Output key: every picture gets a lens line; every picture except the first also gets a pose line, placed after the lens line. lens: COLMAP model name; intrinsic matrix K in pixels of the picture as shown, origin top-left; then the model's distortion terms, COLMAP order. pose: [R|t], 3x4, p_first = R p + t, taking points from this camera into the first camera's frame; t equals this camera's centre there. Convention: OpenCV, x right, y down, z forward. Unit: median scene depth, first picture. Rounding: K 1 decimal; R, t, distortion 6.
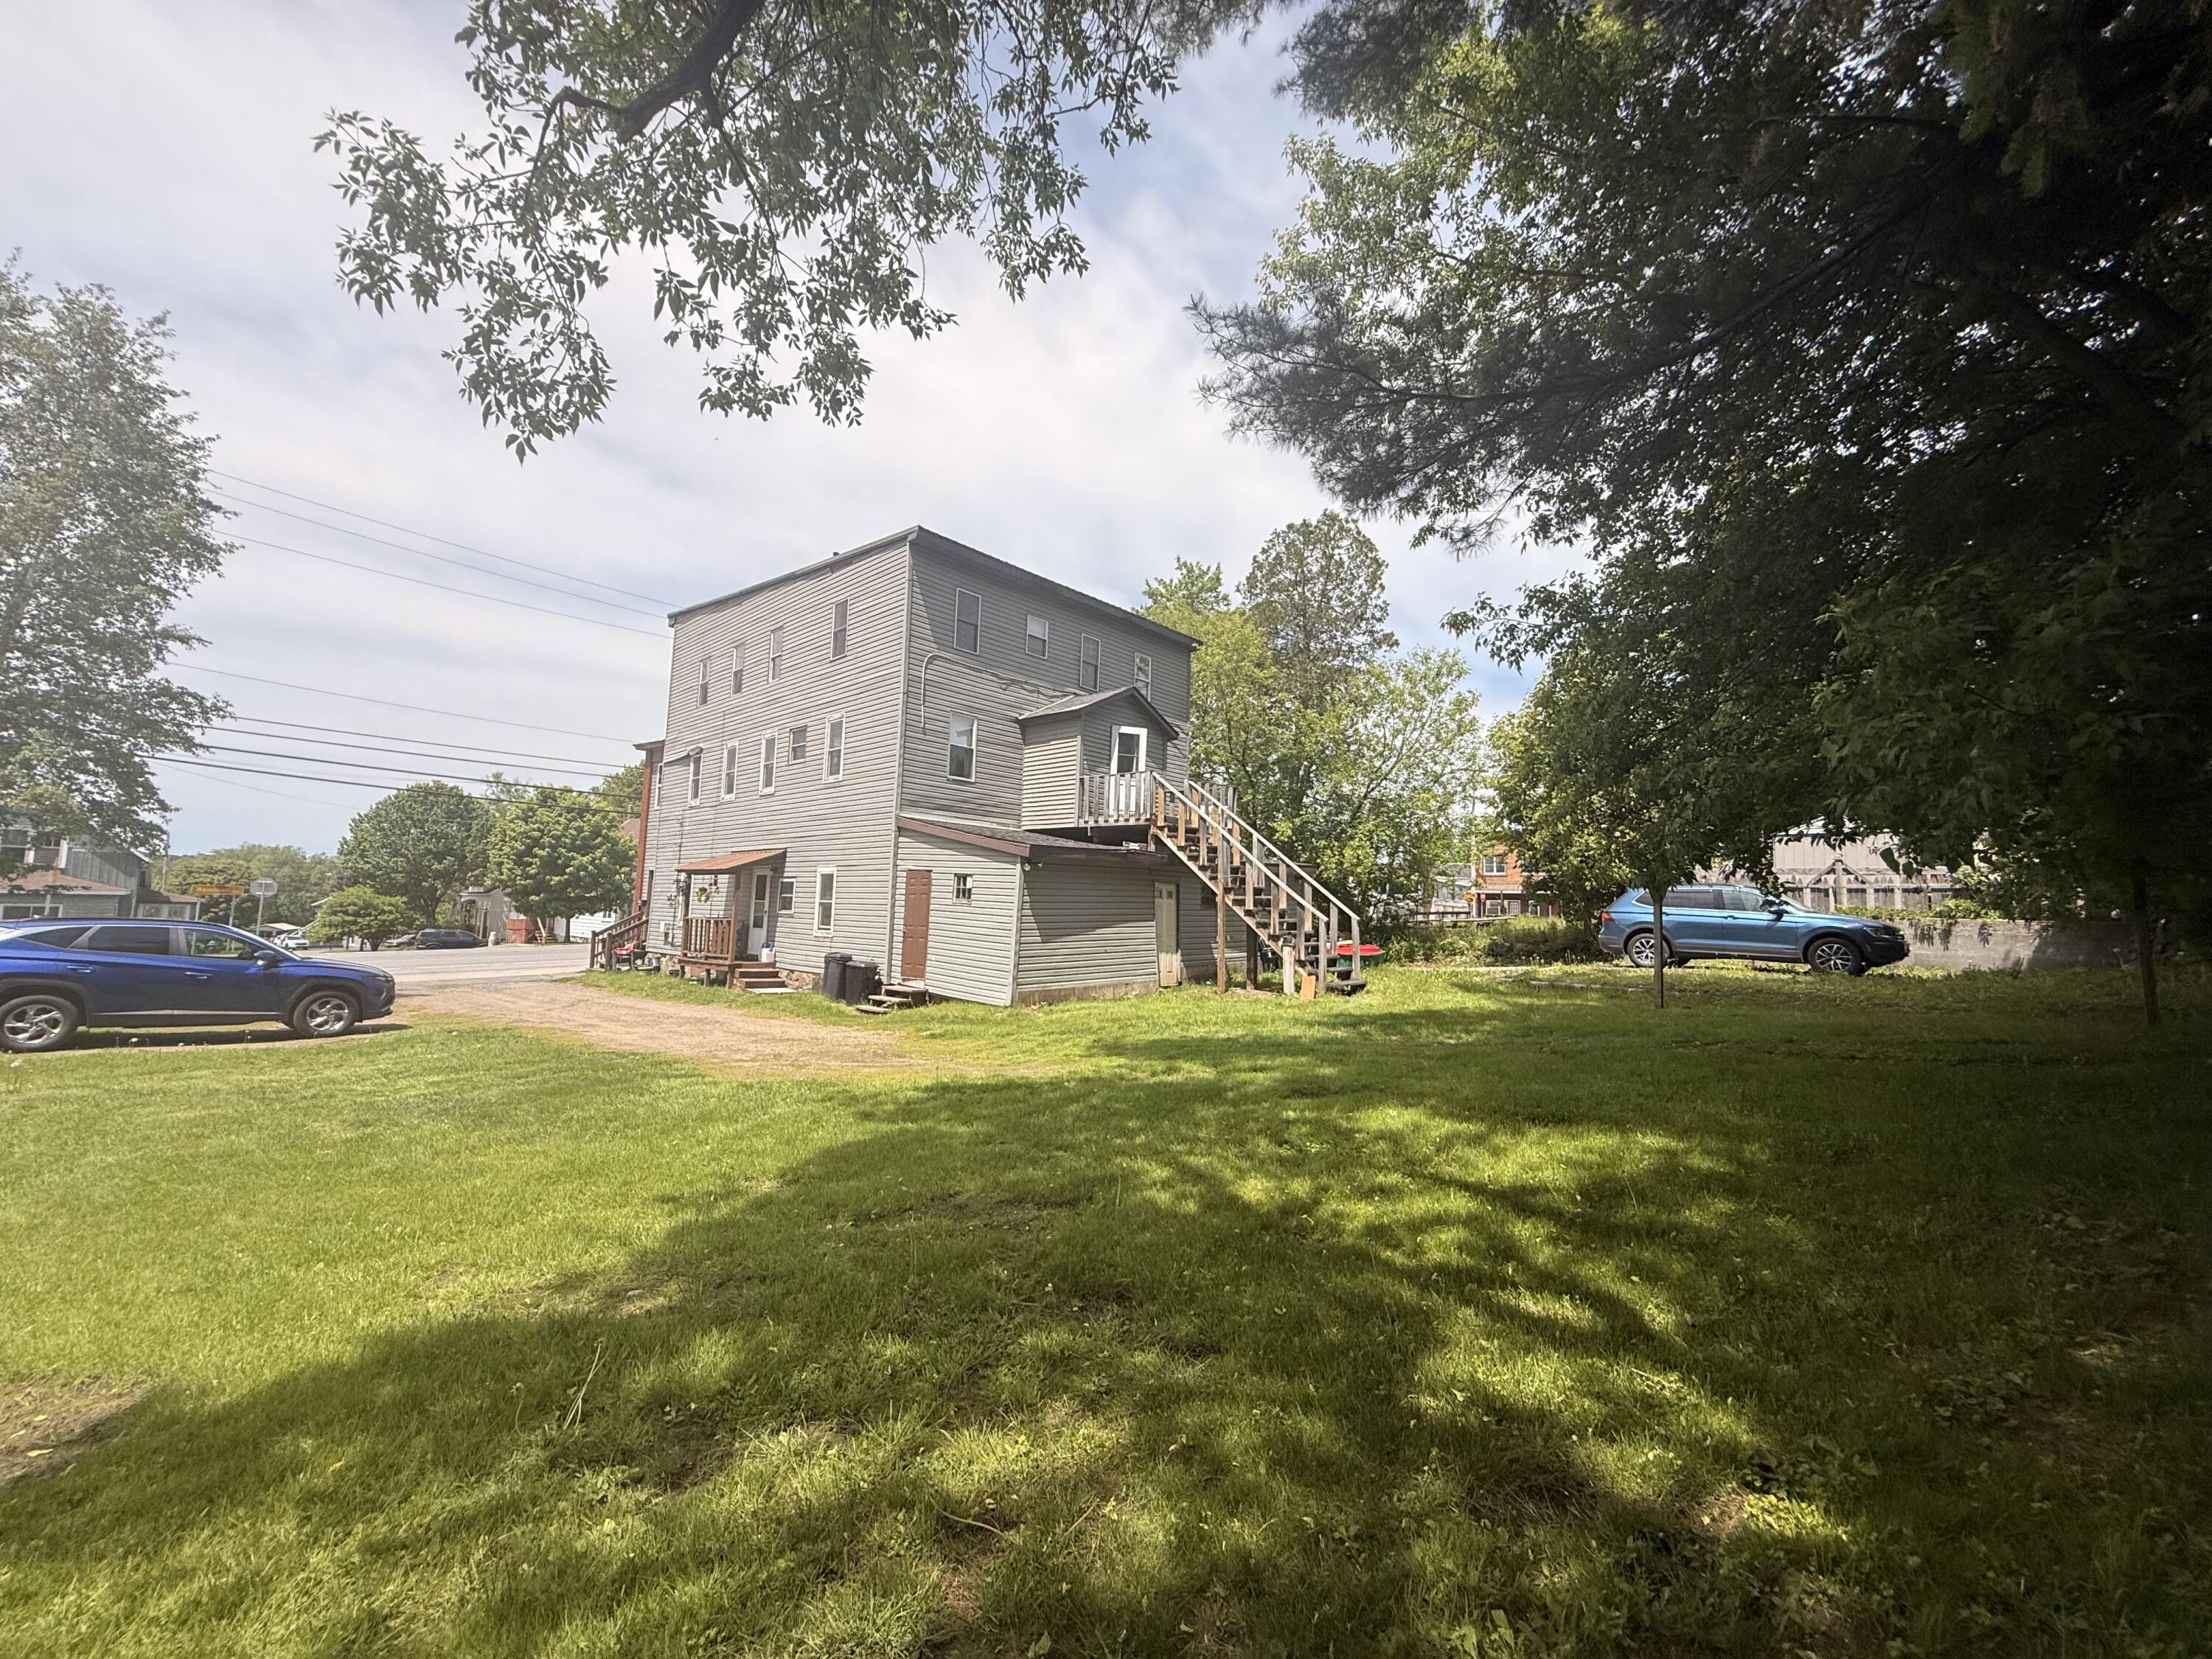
lens RADIAL K [[880.2, 0, 1101.5], [0, 880.2, 834.7], [0, 0, 1]] dist [0.000020, 0.000650]
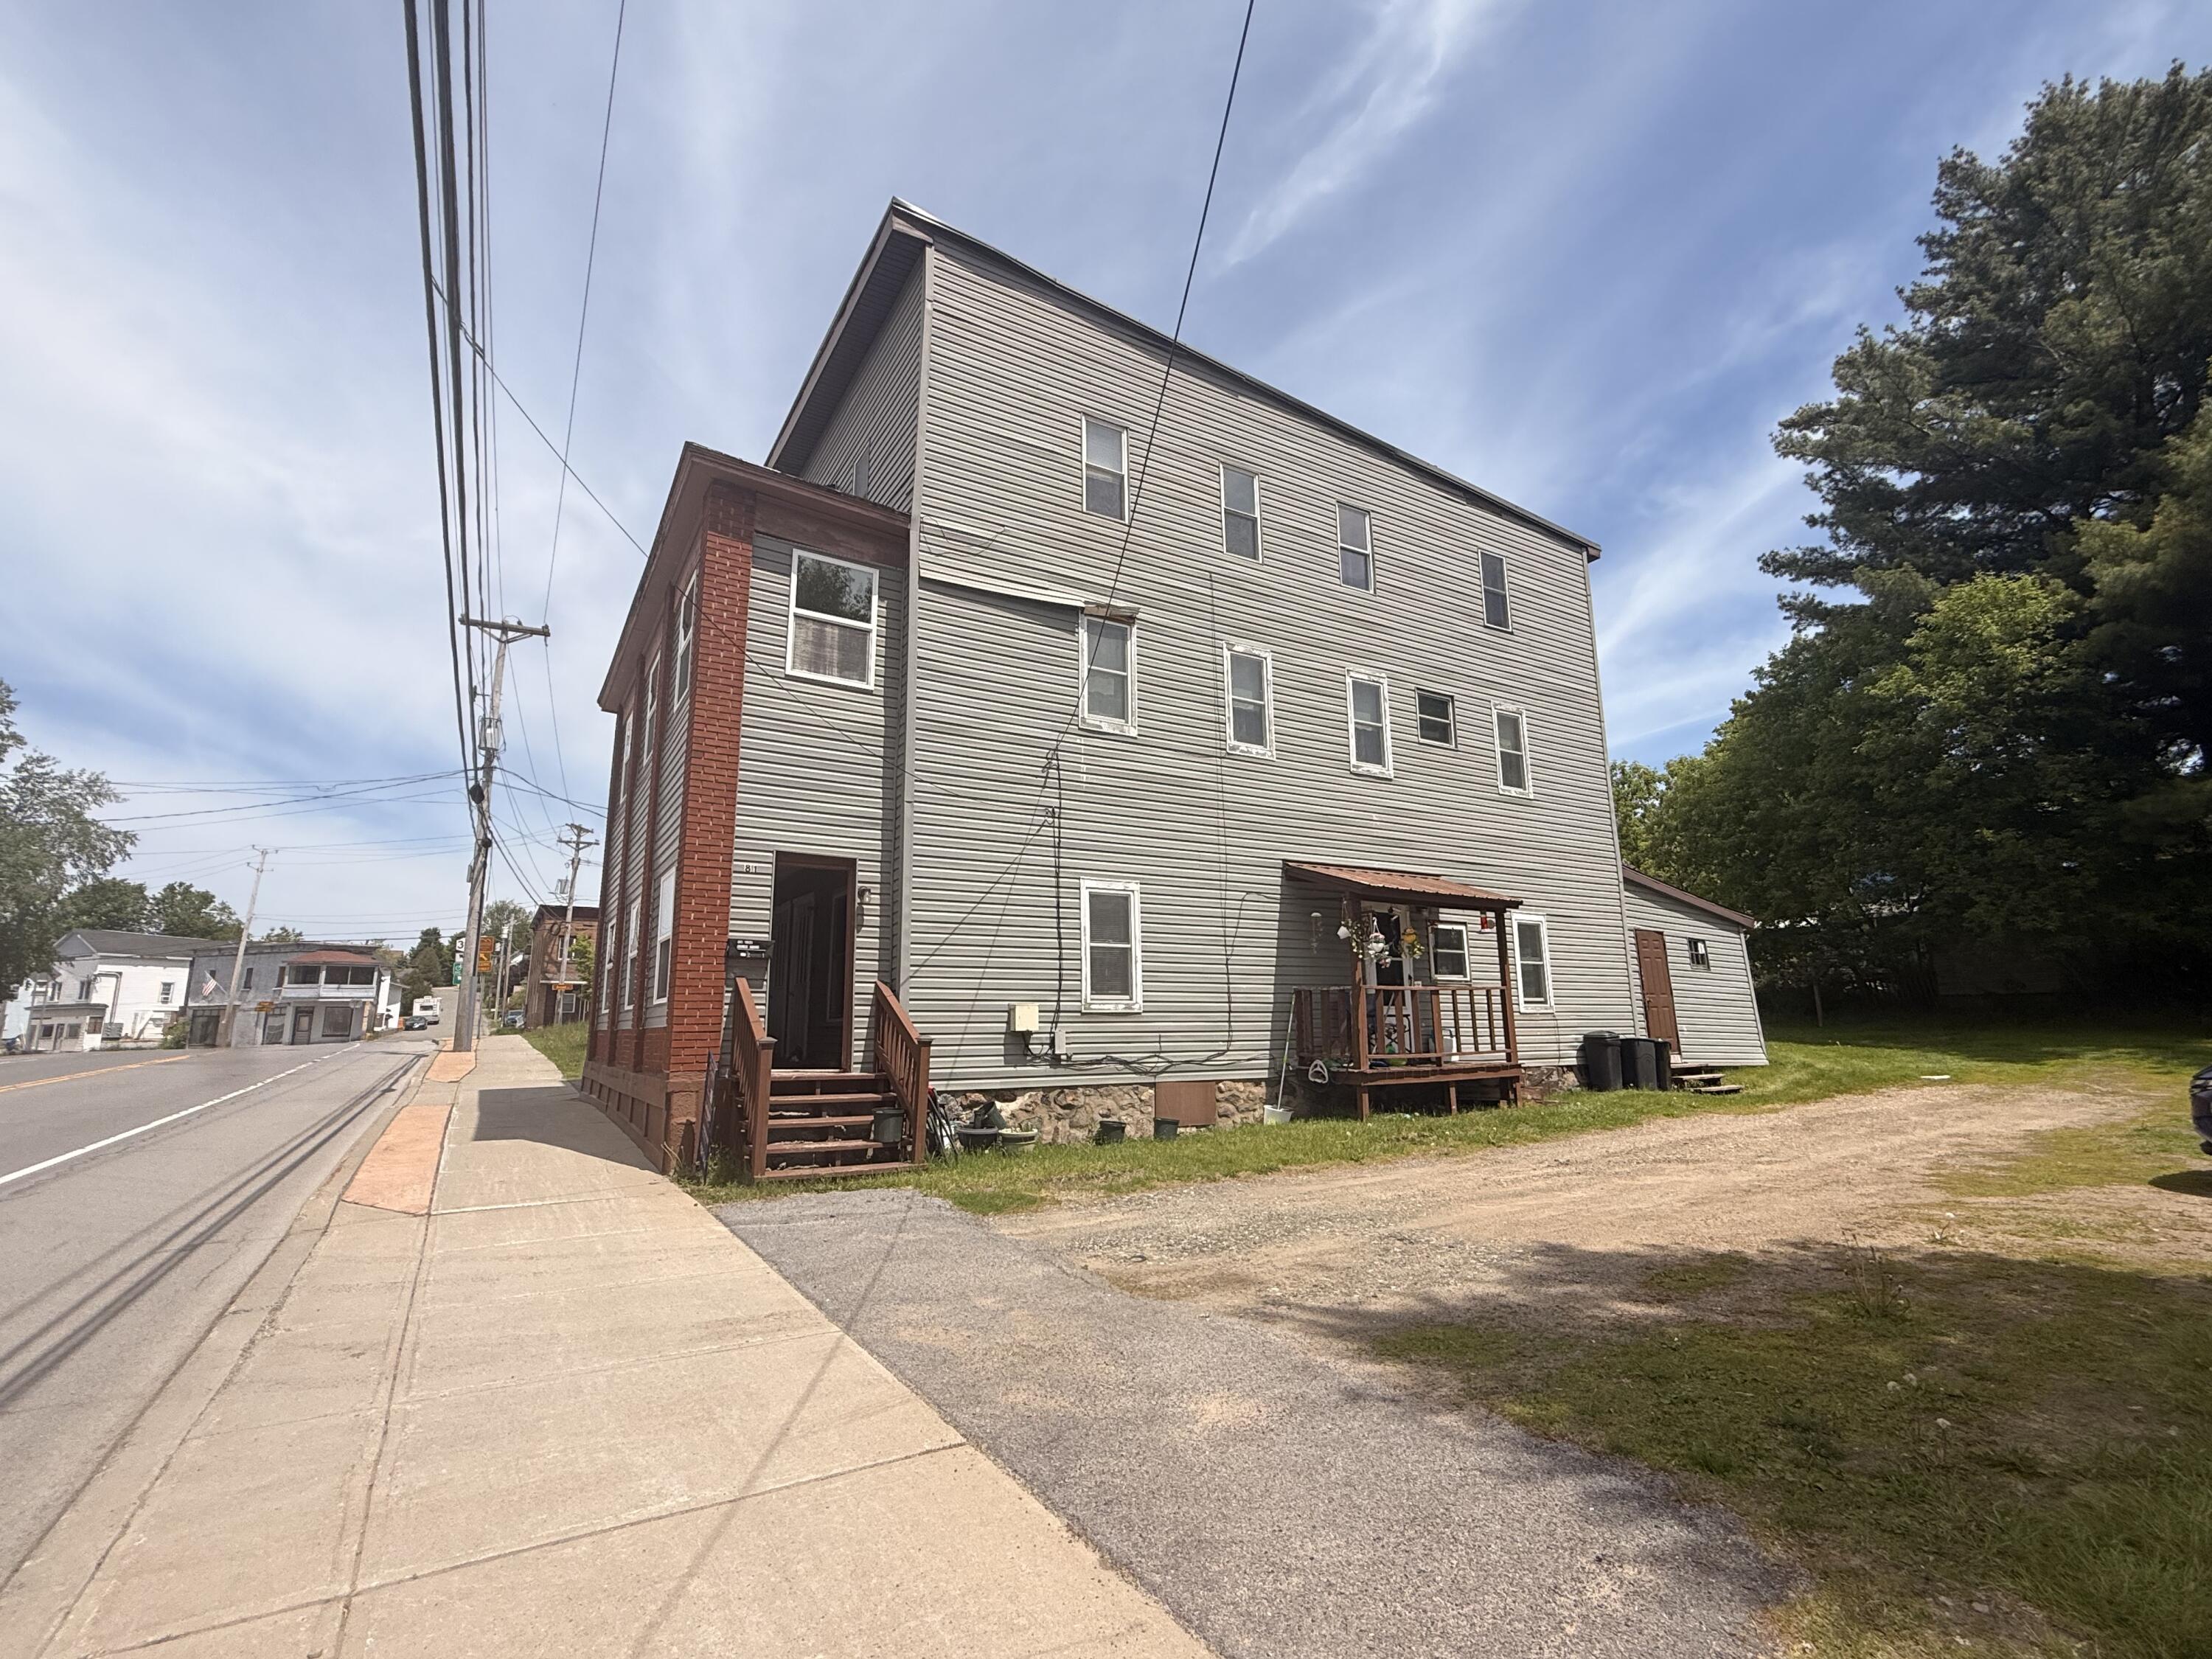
lens RADIAL K [[1016.2, 0, 1107.0], [0, 1016.2, 831.2], [0, 0, 1]] dist [0.000424, -0.000218]
pose [[0.274717, 0.154515, 0.949029, -2.570214], [-0.073507, 0.987490, -0.139499, 0.236608], [-0.958711, -0.031438, 0.282638, 2.354972]]
